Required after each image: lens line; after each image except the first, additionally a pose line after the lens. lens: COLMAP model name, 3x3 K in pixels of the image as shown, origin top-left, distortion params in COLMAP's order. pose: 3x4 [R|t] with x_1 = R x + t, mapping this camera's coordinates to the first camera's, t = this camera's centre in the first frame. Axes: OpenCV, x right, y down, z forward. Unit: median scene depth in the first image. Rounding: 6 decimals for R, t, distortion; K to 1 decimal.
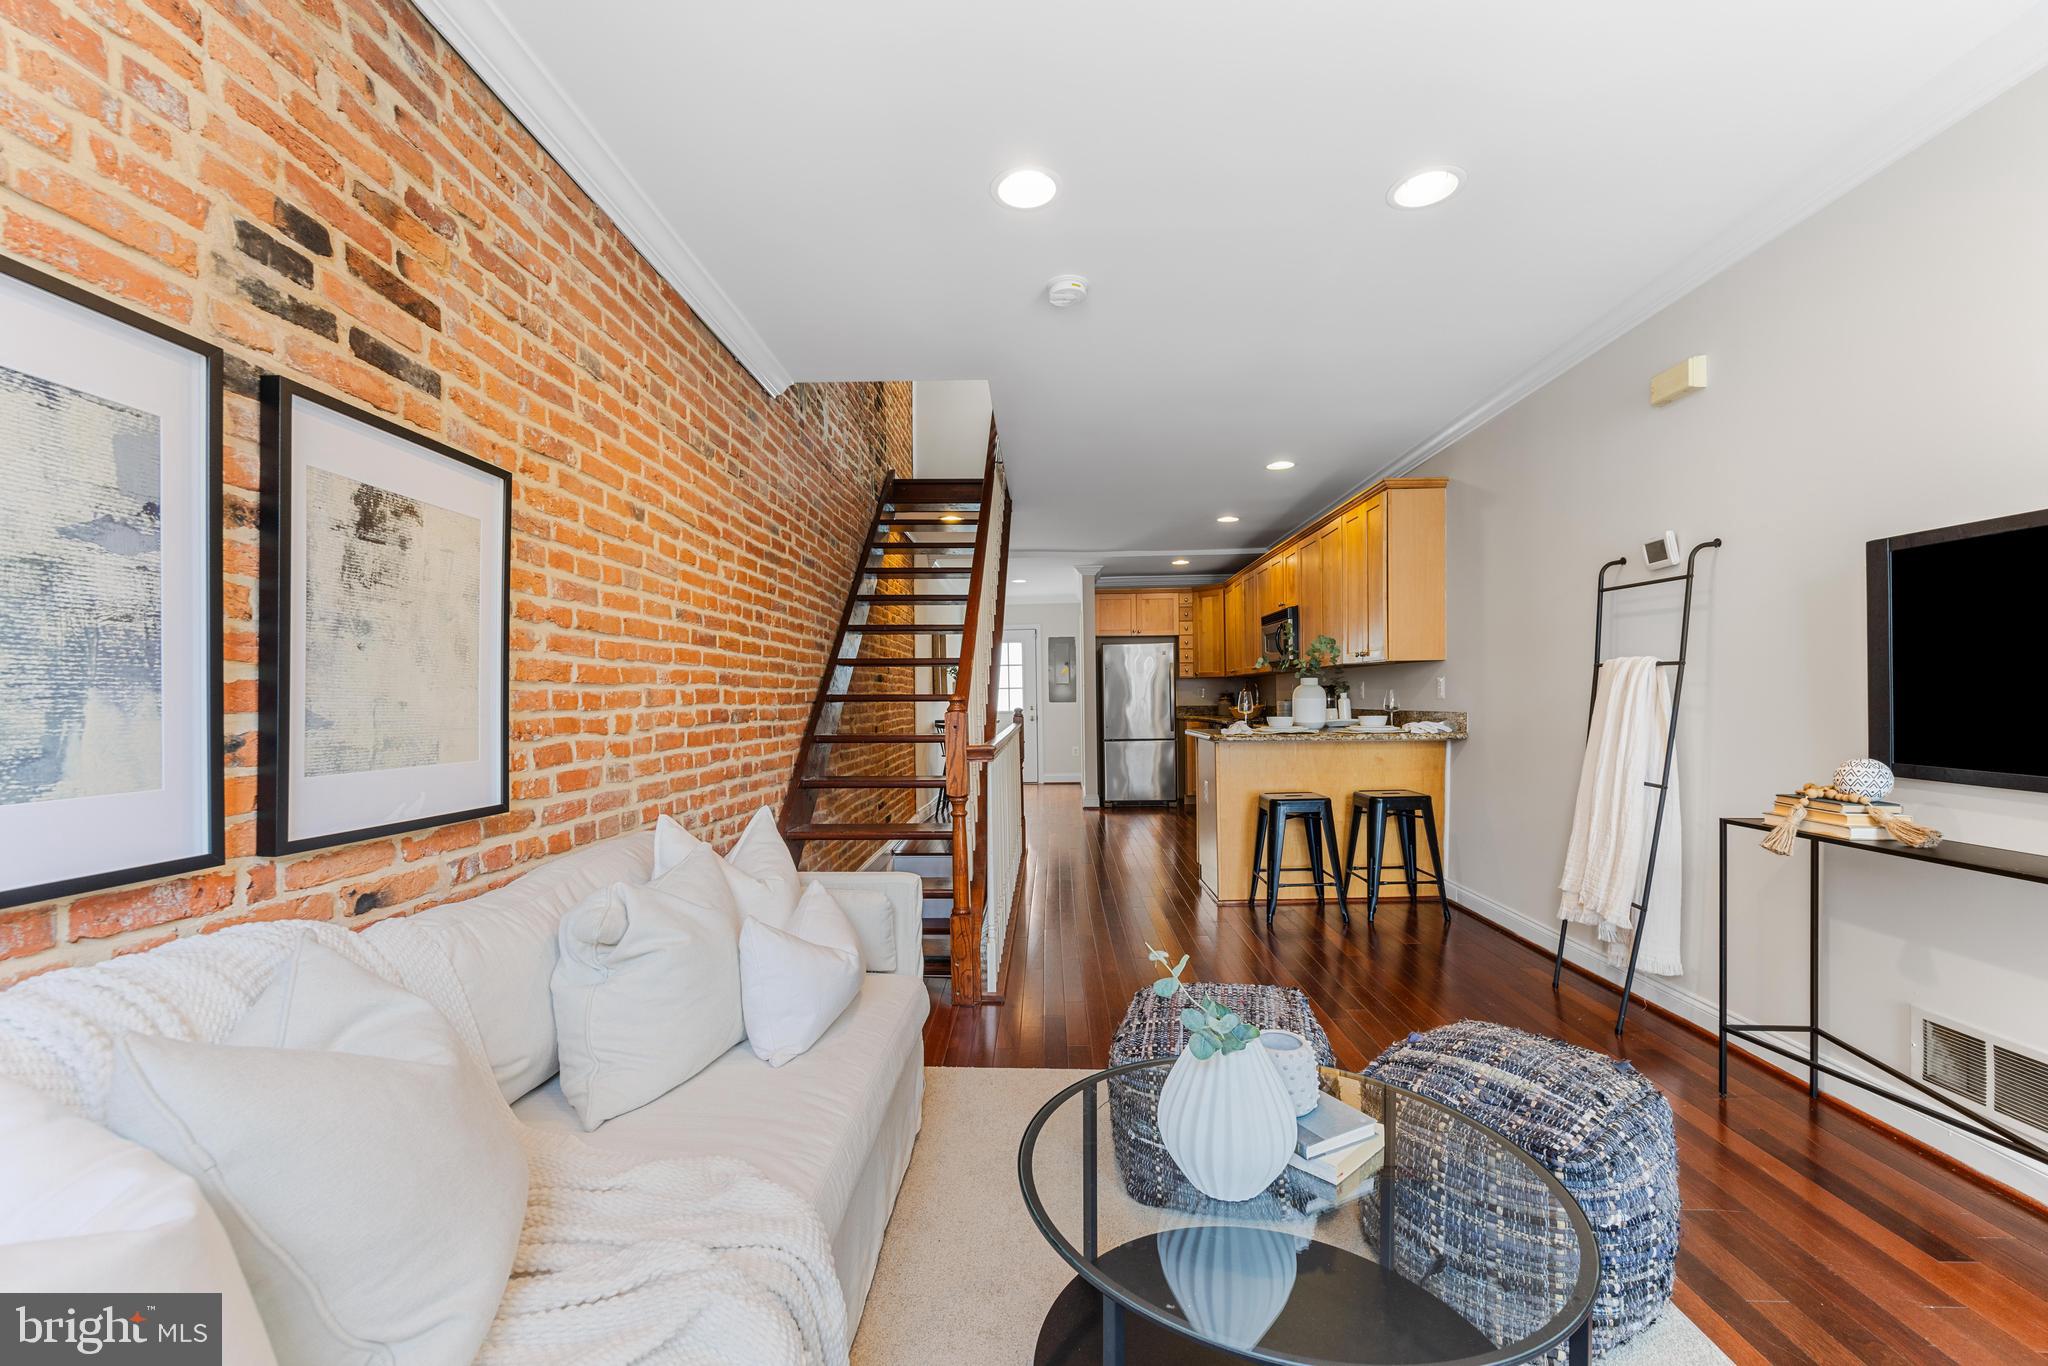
lens RADIAL K [[832.6, 0, 1021.9], [0, 832.6, 705.8], [0, 0, 1]] dist [-0.001567, -0.000380]
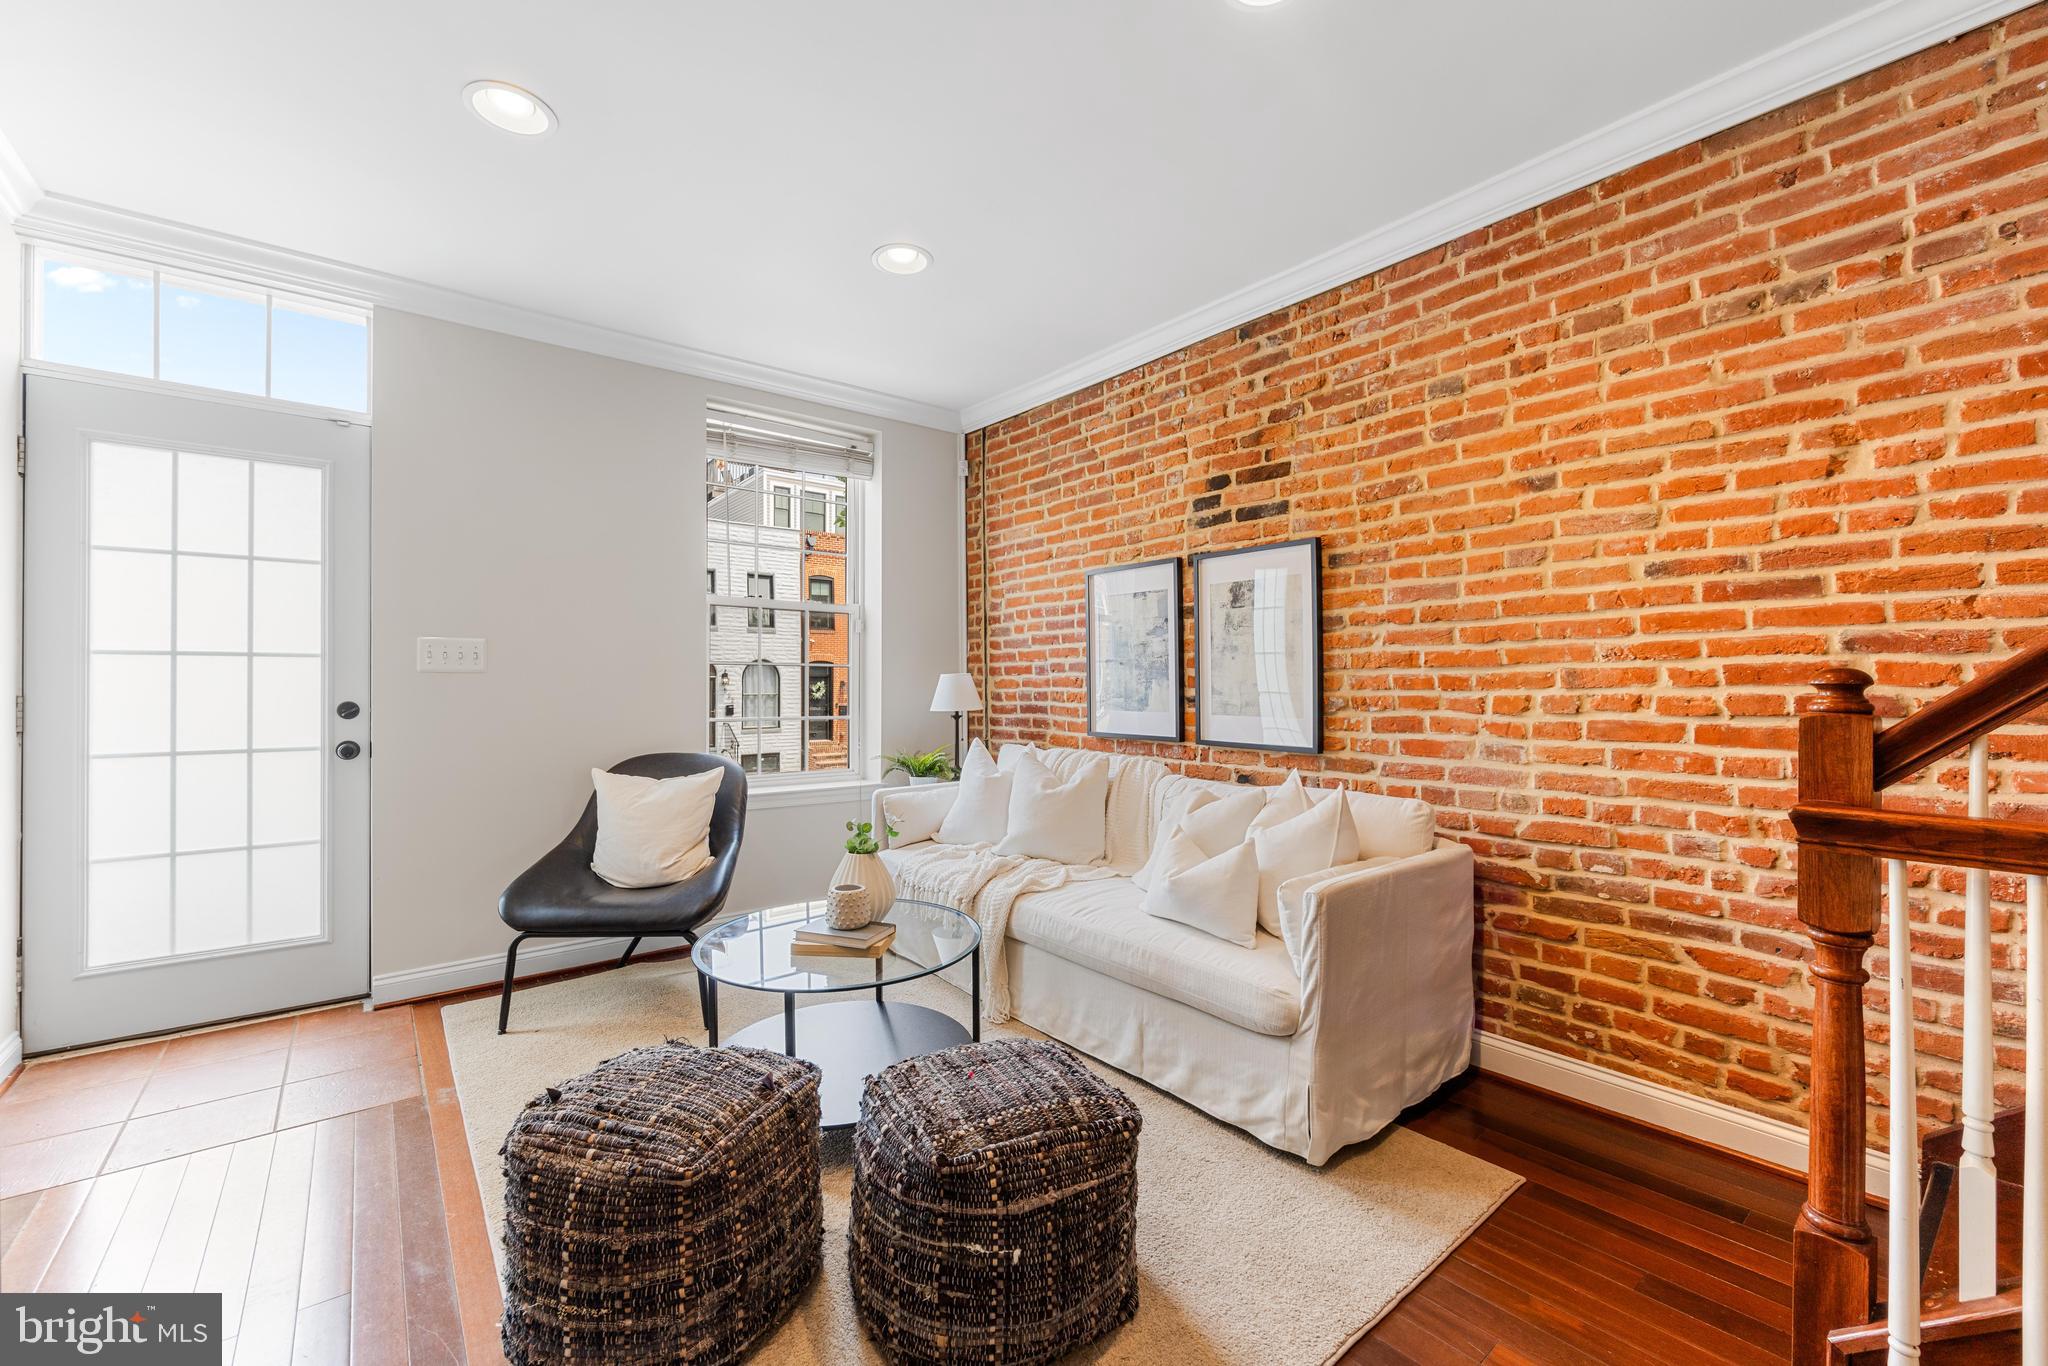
lens RADIAL K [[819.9, 0, 1019.8], [0, 819.9, 680.1], [0, 0, 1]] dist [-0.002854, -0.000067]
pose [[-0.759546, 0.004718, -0.650436, 0.730584], [0.003095, 0.999989, 0.003640, -0.016517], [0.650446, 0.000751, -0.759552, 1.630383]]
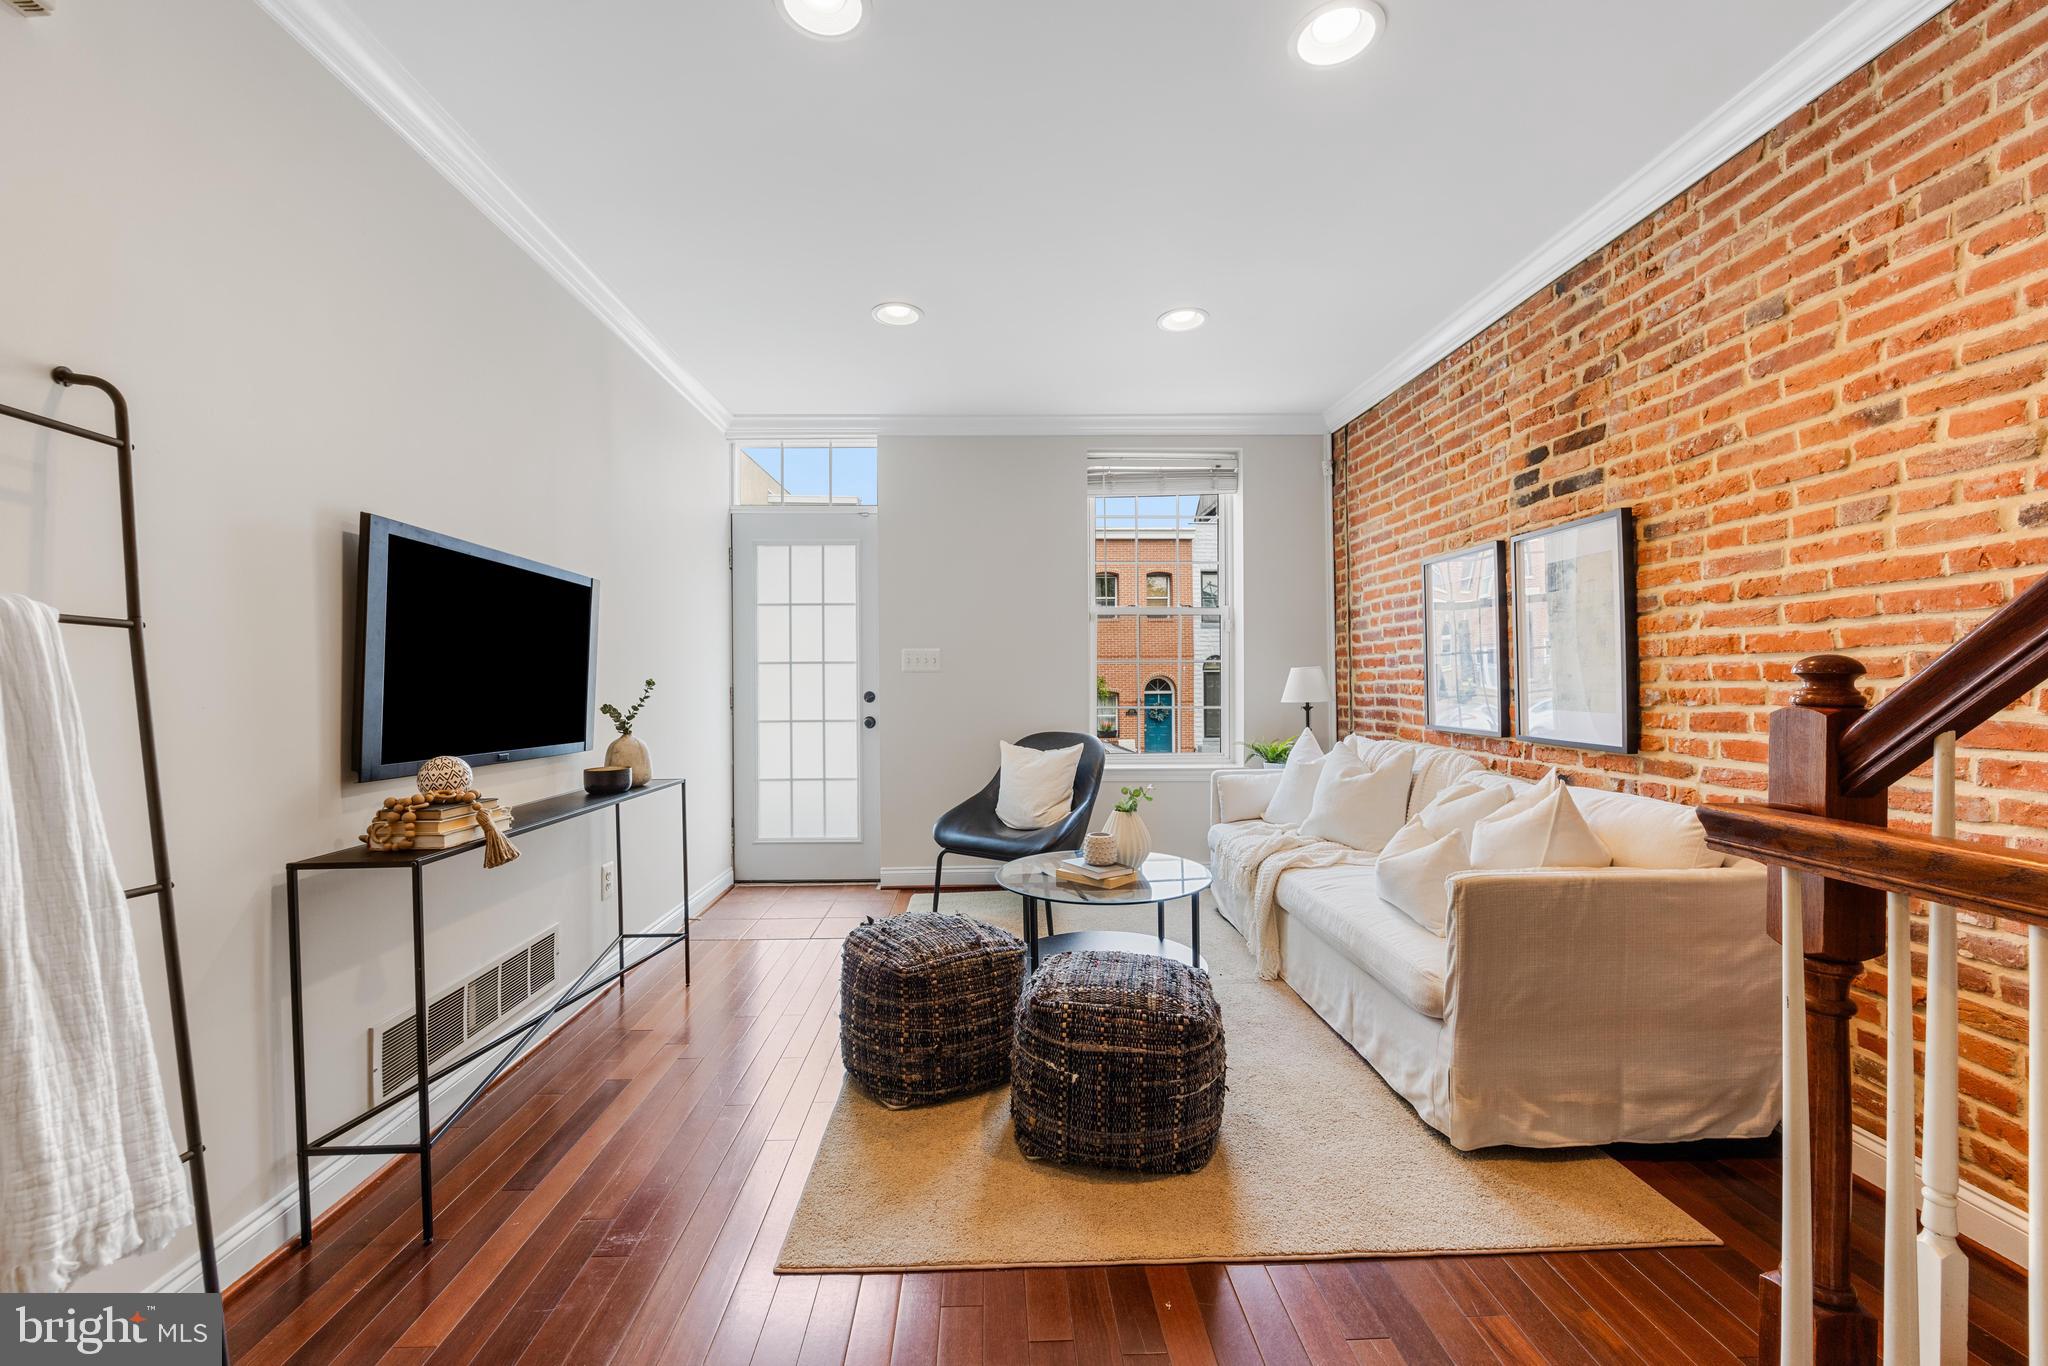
lens RADIAL K [[815.0, 0, 1015.8], [0, 815.0, 678.5], [0, 0, 1]] dist [-0.001773, -0.000325]
pose [[-0.997596, 0.015000, -0.067656, 0.434171], [0.014757, 0.999883, 0.004082, -0.015901], [0.067709, 0.003074, -0.997700, 2.053660]]
